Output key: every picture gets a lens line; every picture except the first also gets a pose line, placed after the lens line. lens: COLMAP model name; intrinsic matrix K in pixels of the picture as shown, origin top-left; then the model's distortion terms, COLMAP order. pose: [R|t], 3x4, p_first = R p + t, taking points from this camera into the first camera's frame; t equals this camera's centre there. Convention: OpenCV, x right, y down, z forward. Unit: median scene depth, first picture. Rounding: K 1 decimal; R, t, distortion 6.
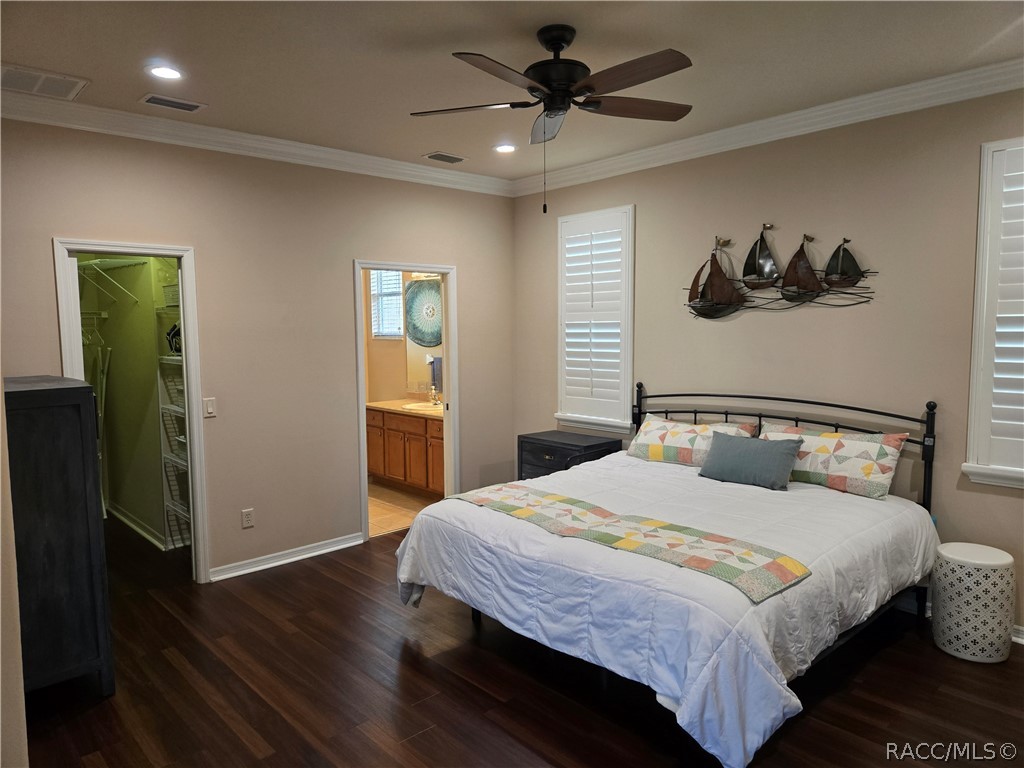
lens RADIAL K [[686.4, 0, 513.3], [0, 686.4, 387.2], [0, 0, 1]] dist [0.044803, -0.041174]
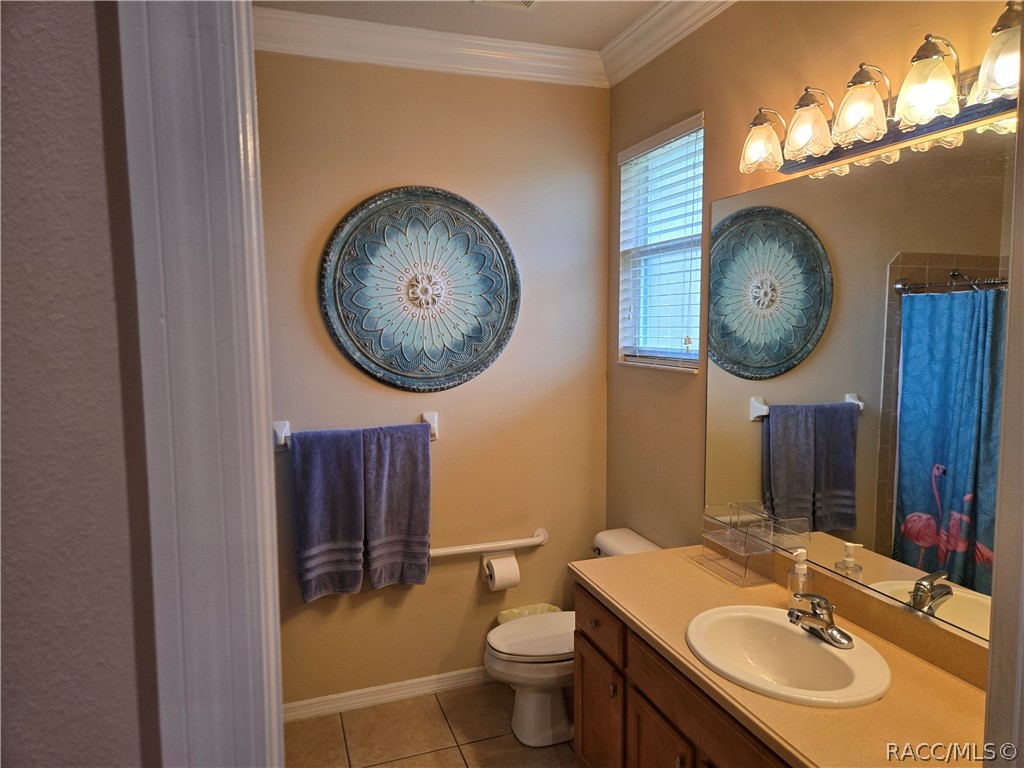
lens RADIAL K [[686.4, 0, 512.2], [0, 686.4, 385.9], [0, 0, 1]] dist [0.044803, -0.041174]
pose [[0.918102, 0.039322, -0.394389, -0.102361], [-0.036136, 0.999227, 0.015506, -0.060420], [0.394694, 0.000016, 0.918813, 0.602477]]
